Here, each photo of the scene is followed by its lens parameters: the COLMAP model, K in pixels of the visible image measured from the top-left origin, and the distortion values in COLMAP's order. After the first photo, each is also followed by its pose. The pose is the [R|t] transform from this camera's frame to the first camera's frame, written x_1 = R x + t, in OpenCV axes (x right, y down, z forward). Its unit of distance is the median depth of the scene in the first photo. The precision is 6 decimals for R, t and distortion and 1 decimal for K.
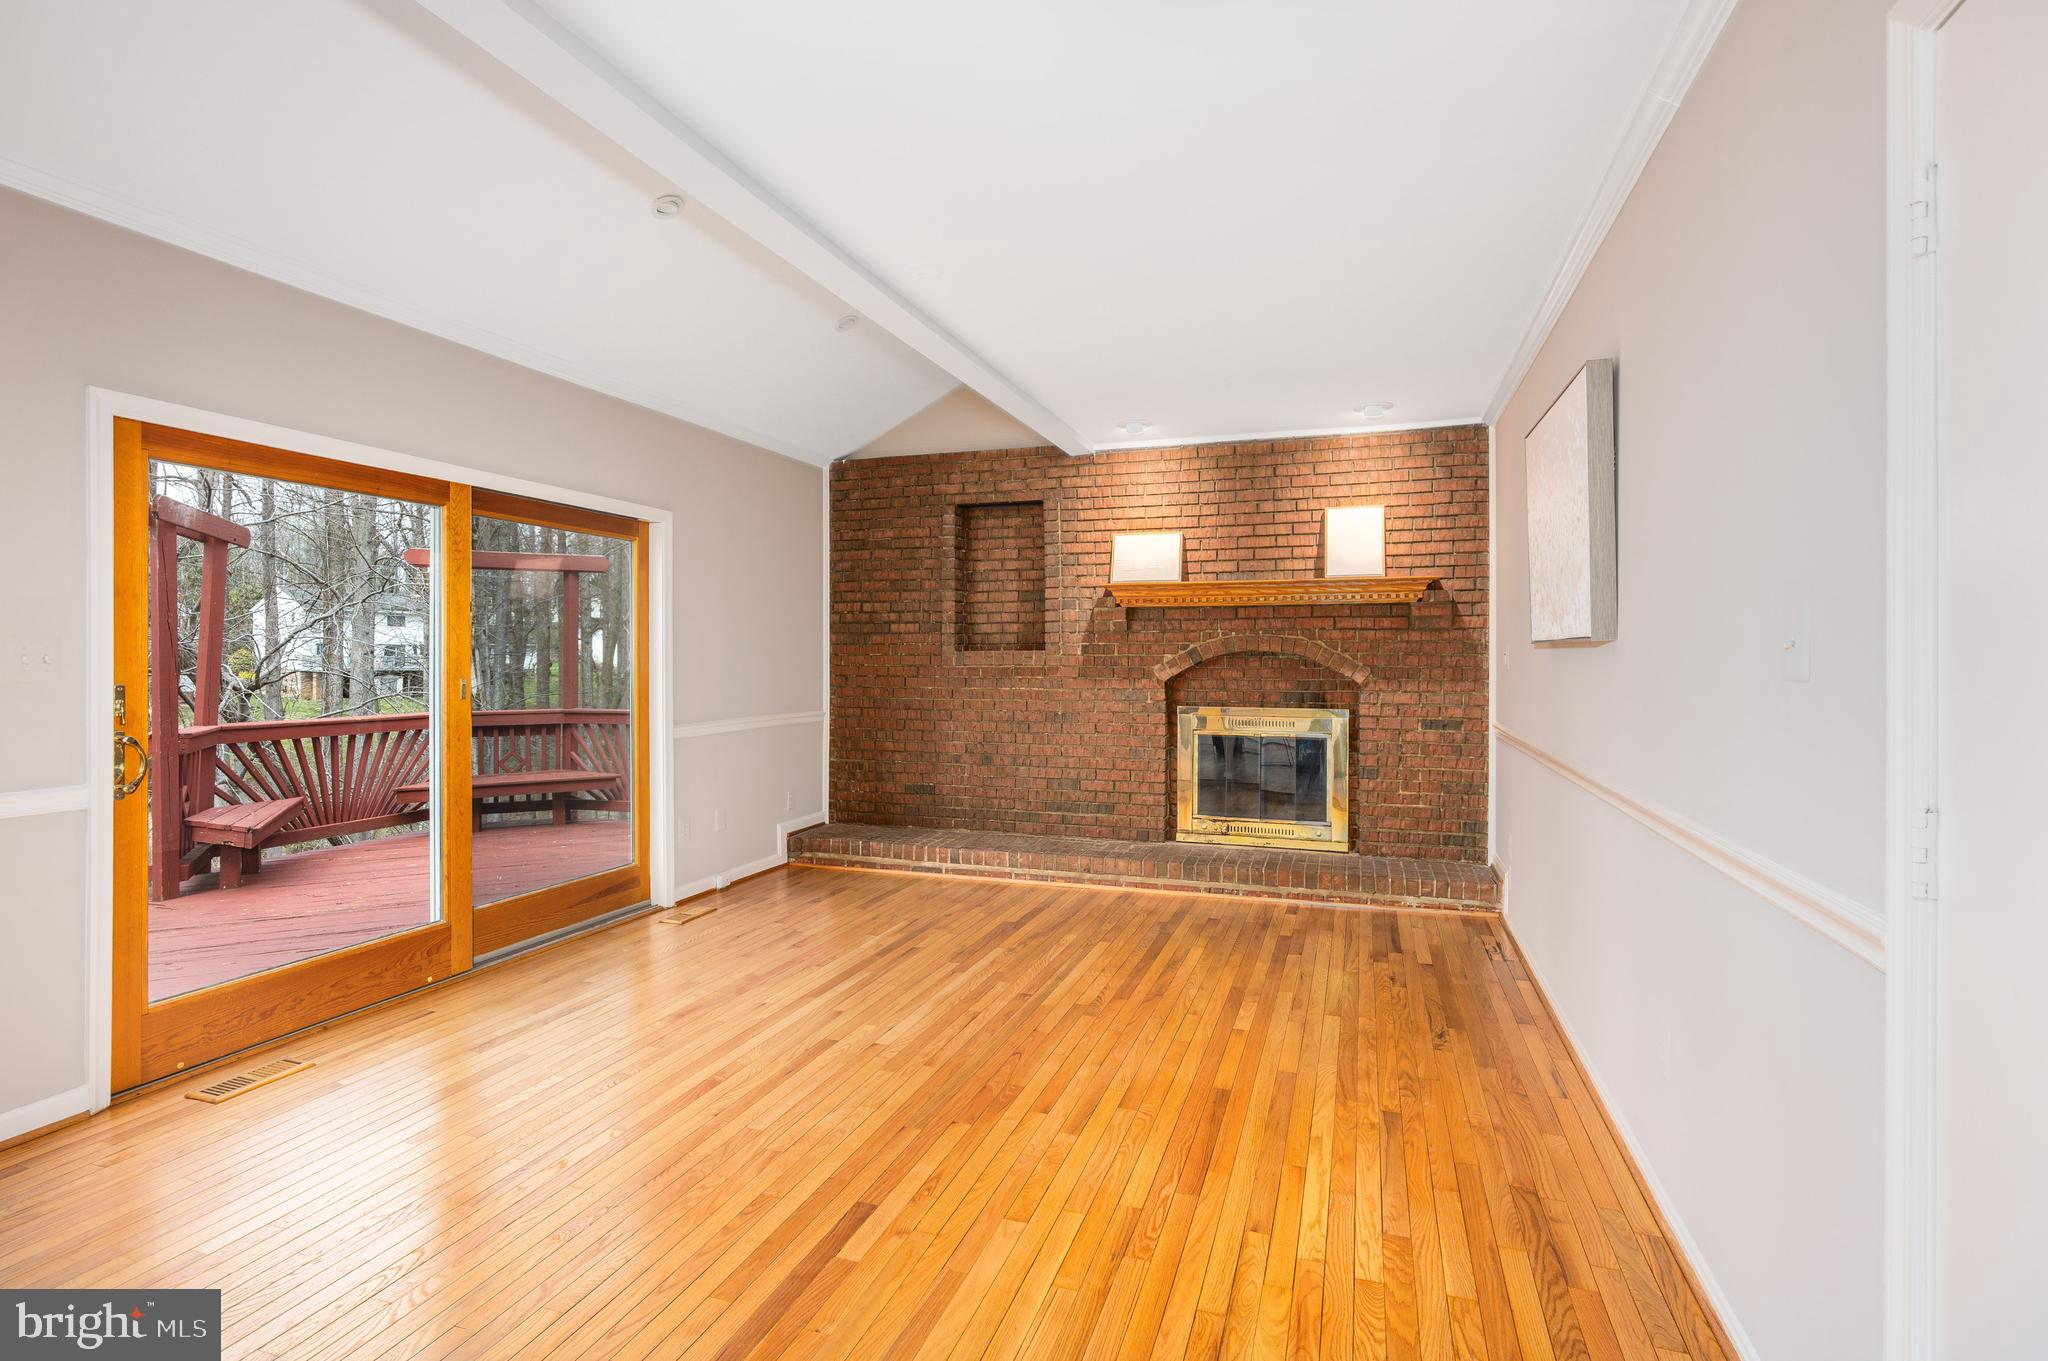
lens RADIAL K [[1006.0, 0, 1016.2], [0, 1006.0, 654.9], [0, 0, 1]] dist [-0.004037, -0.000342]
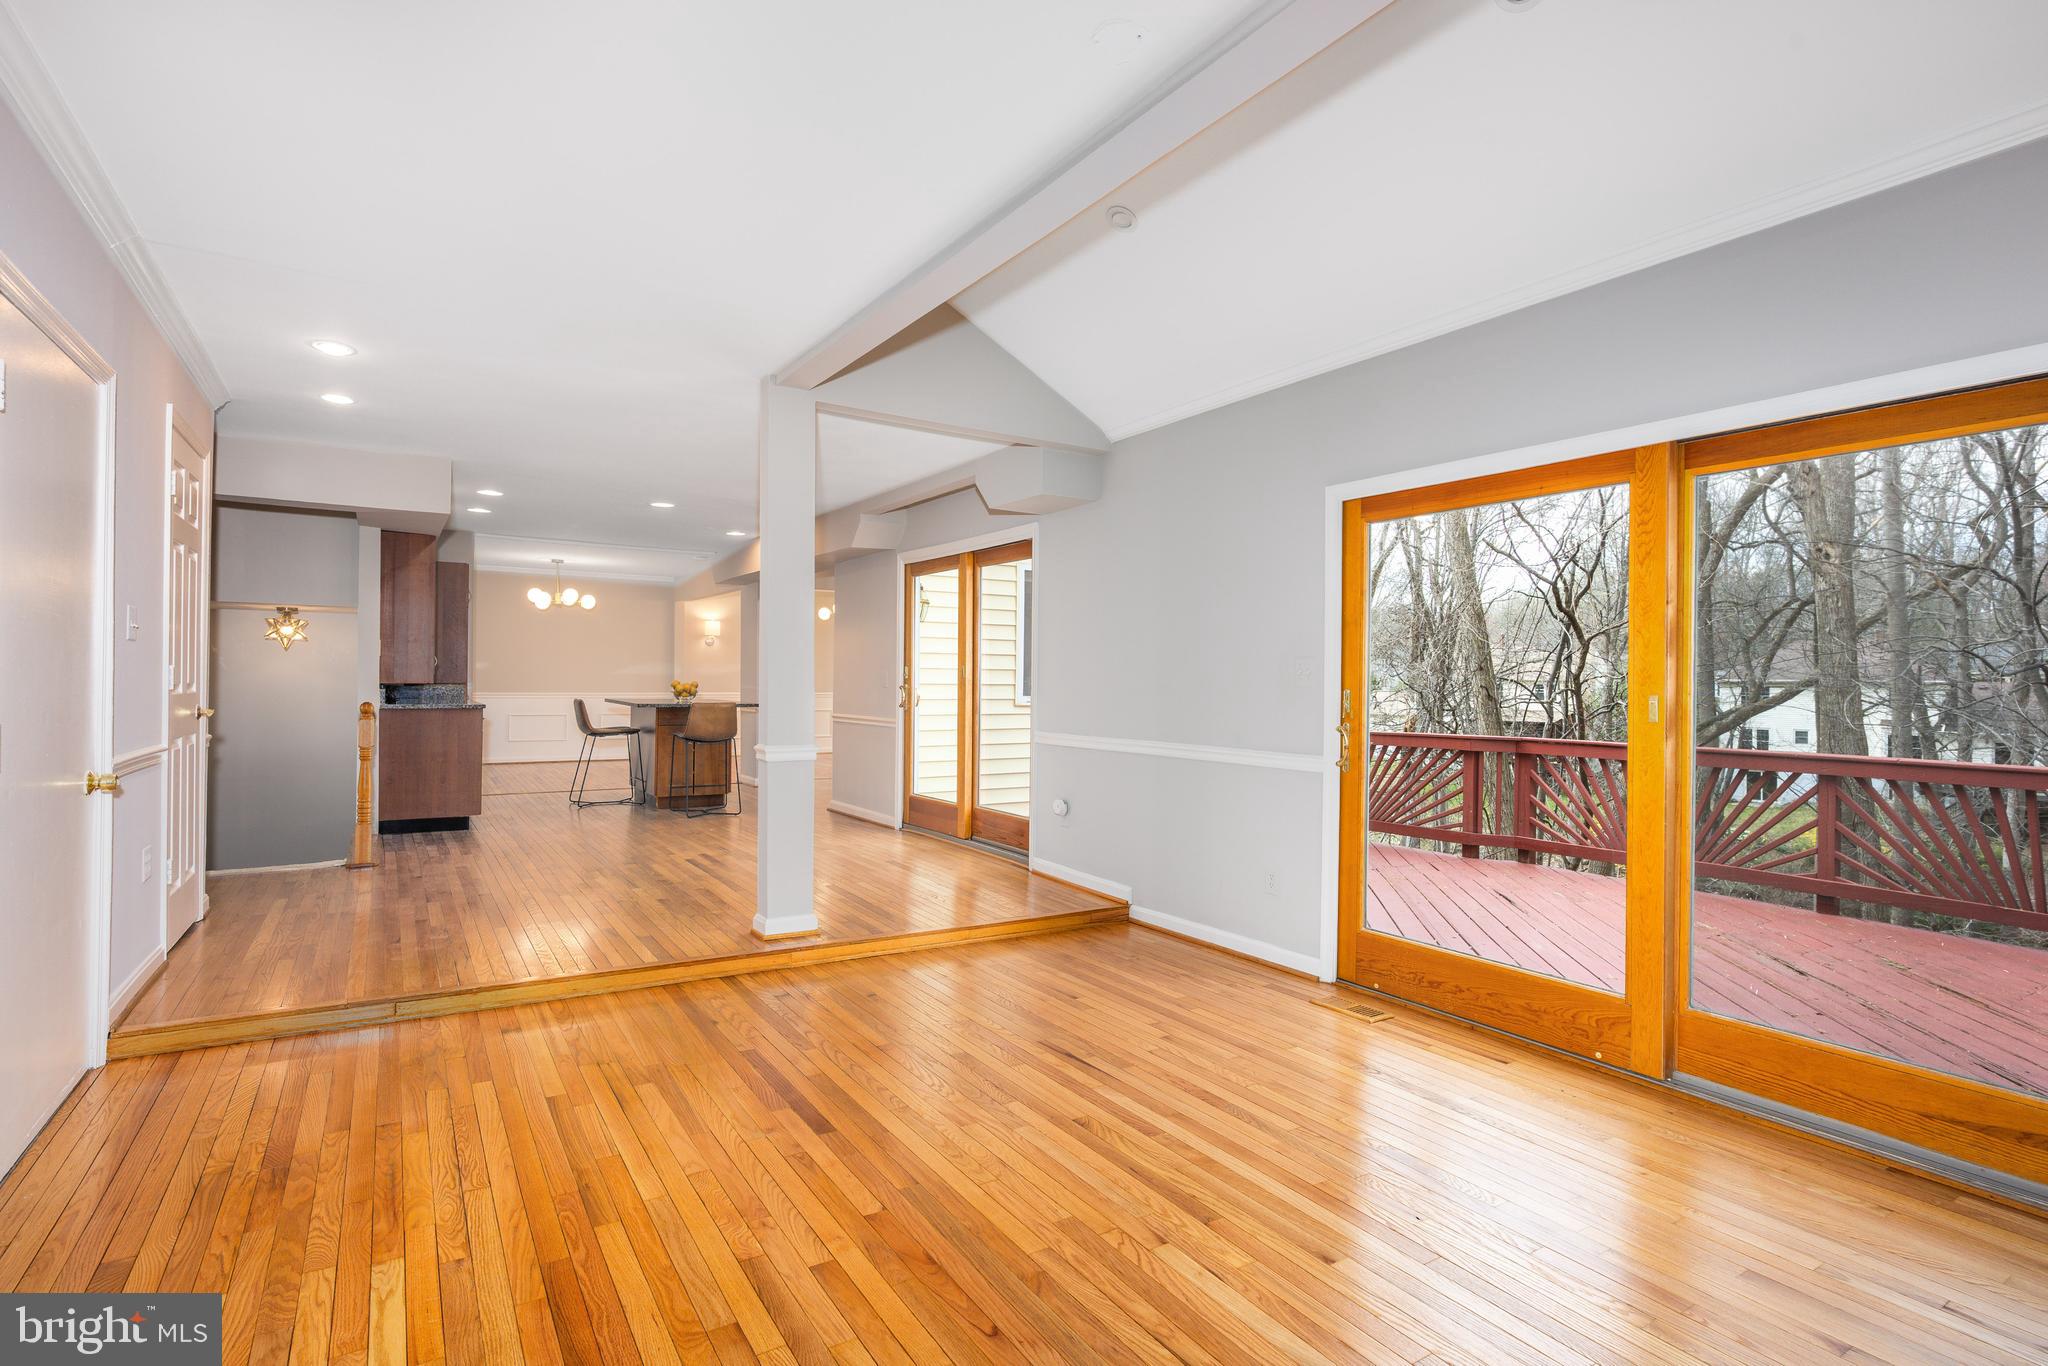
lens RADIAL K [[1010.6, 0, 1024.0], [0, 1010.6, 683.0], [0, 0, 1]] dist [0.001269, 0.000412]
pose [[-0.626528, -0.009544, -0.779341, 0.249963], [-0.011141, 0.999933, -0.003289, 0.015005], [0.779320, 0.006622, -0.626592, 0.772687]]
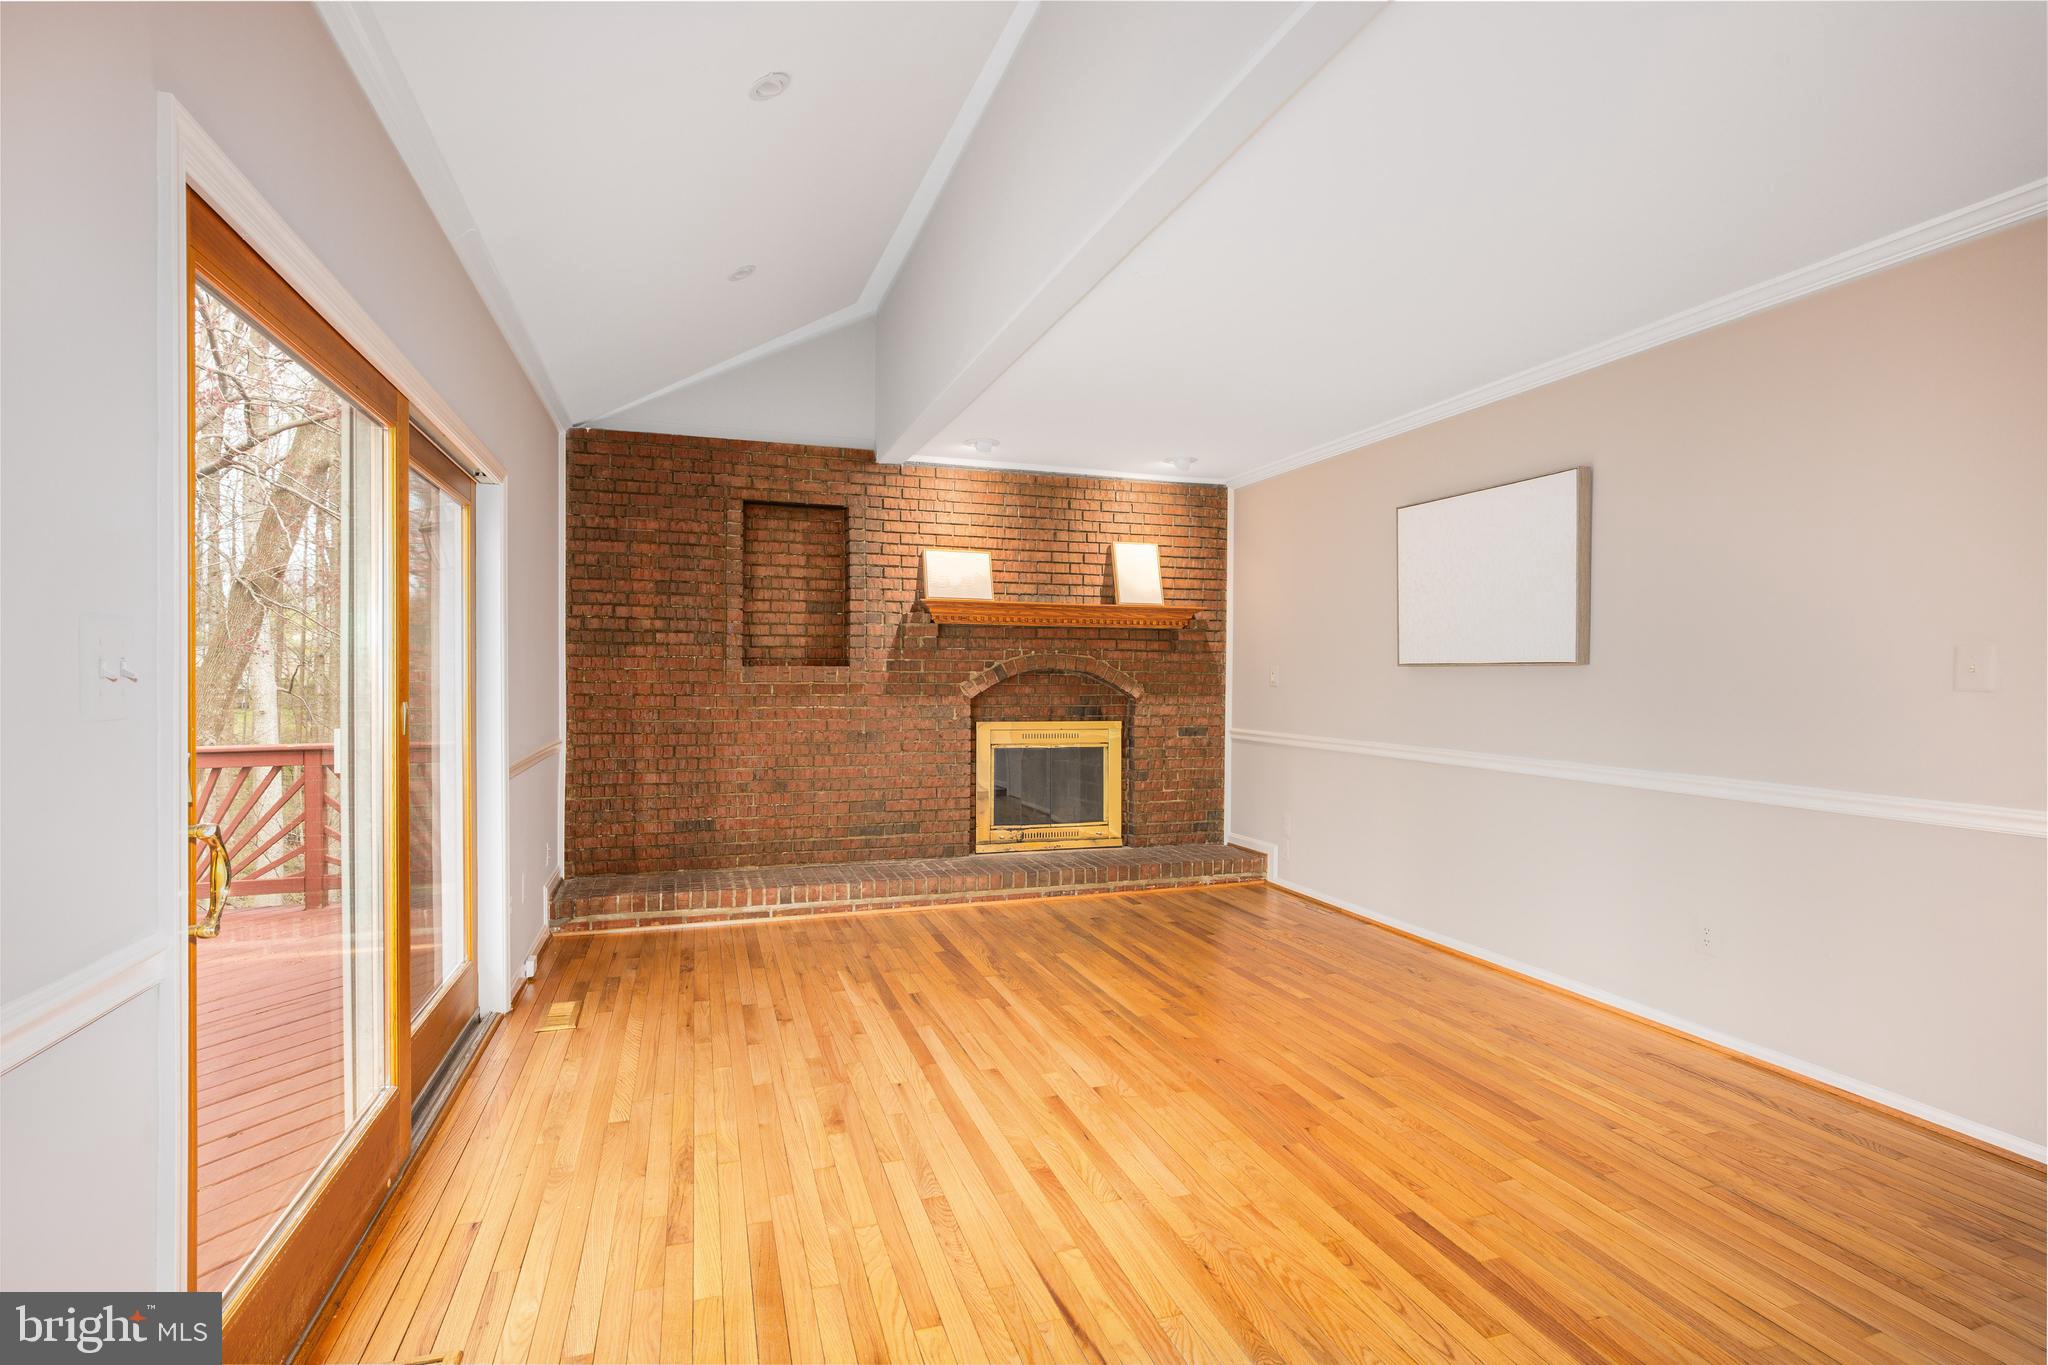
lens RADIAL K [[979.3, 0, 1024.0], [0, 979.3, 682.5], [0, 0, 1]] dist [-0.003481, -0.000158]
pose [[0.794815, 0.000209, 0.606852, -0.428829], [-0.006605, 0.999944, 0.008307, 0.002208], [-0.606816, -0.010611, 0.794772, 0.185902]]
